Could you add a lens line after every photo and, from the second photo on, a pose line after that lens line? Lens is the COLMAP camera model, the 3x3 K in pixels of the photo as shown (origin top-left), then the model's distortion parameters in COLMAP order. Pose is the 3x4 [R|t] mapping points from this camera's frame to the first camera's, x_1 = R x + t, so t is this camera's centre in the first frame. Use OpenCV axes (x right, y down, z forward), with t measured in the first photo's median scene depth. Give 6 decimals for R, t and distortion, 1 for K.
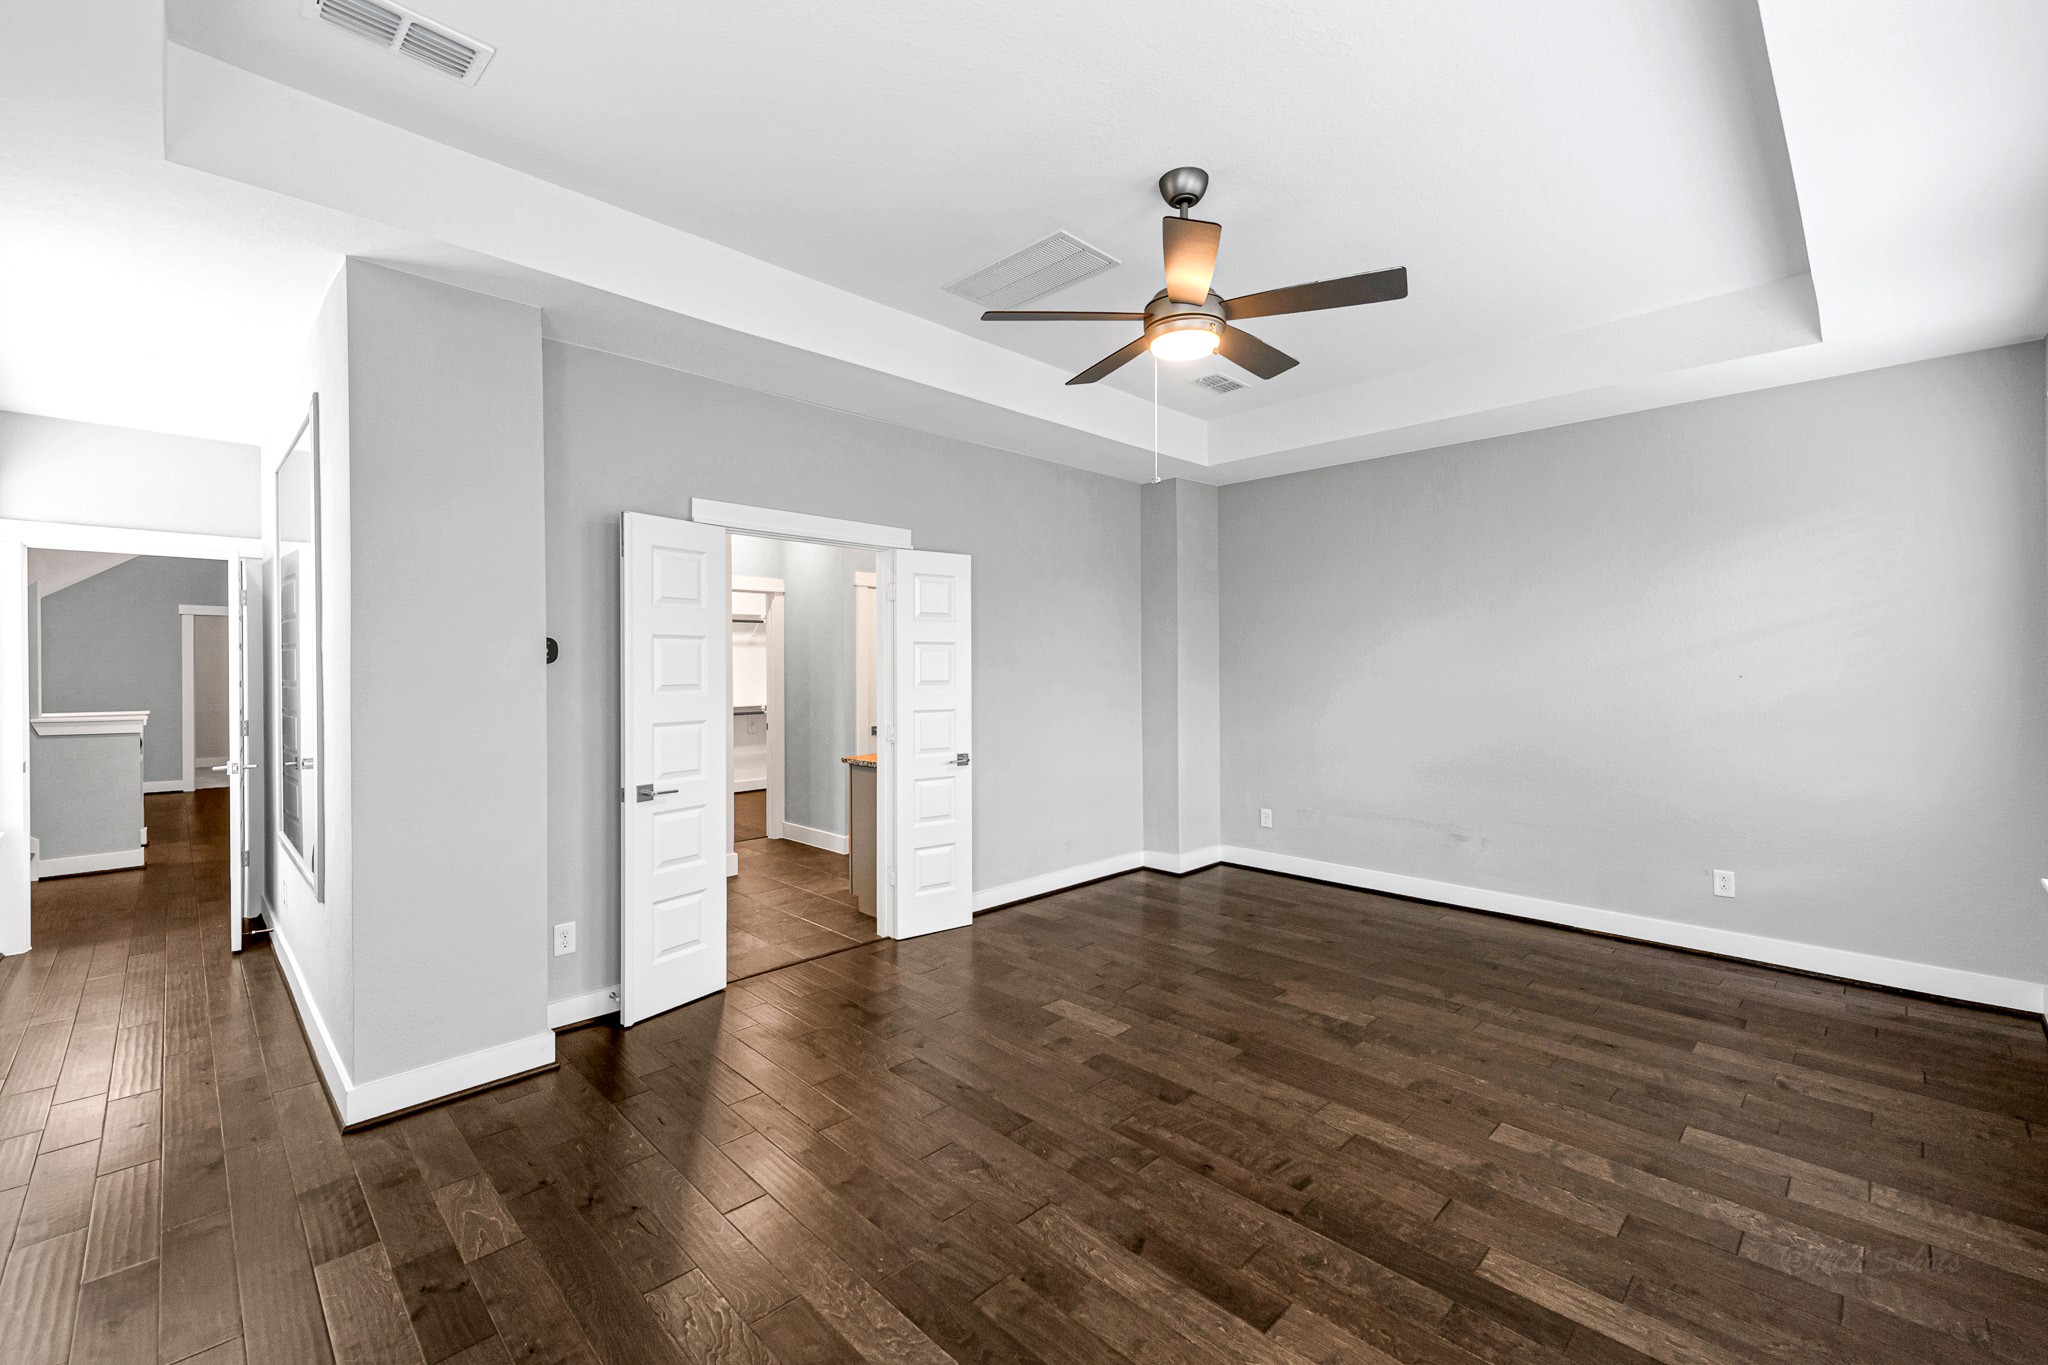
lens RADIAL K [[862.2, 0, 1066.4], [0, 862.2, 668.2], [0, 0, 1]] dist [0.001969, 0.000216]
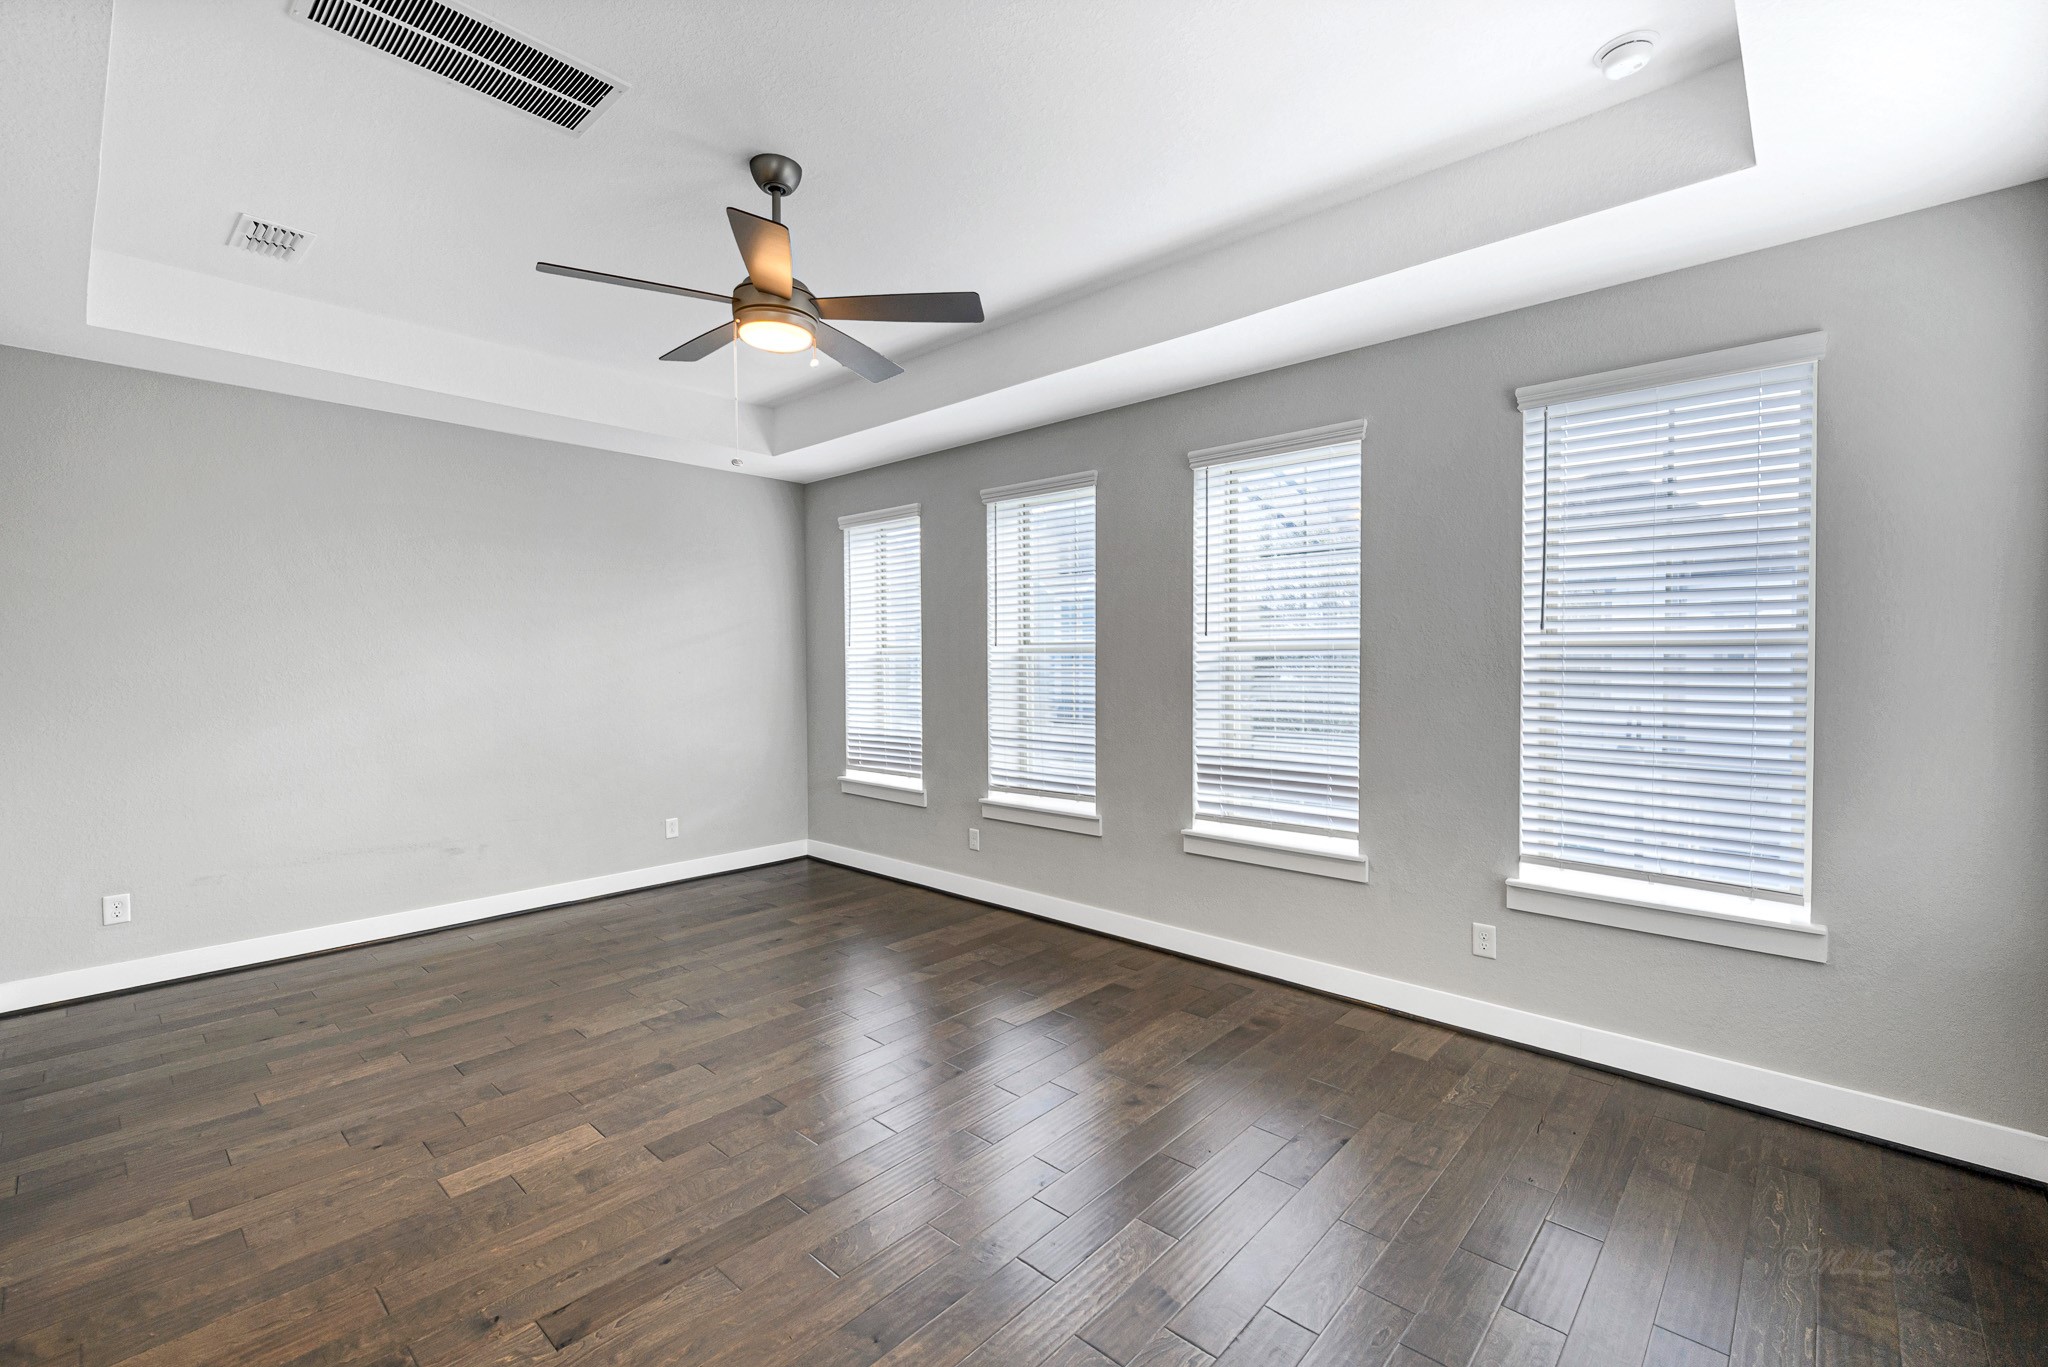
lens RADIAL K [[862.2, 0, 1015.2], [0, 862.2, 683.5], [0, 0, 1]] dist [0.001969, 0.000216]
pose [[-0.030859, -0.023969, 0.999236, -0.649808], [0.004799, 0.999697, 0.024128, -0.003262], [-0.999512, 0.005540, -0.030735, 0.574507]]
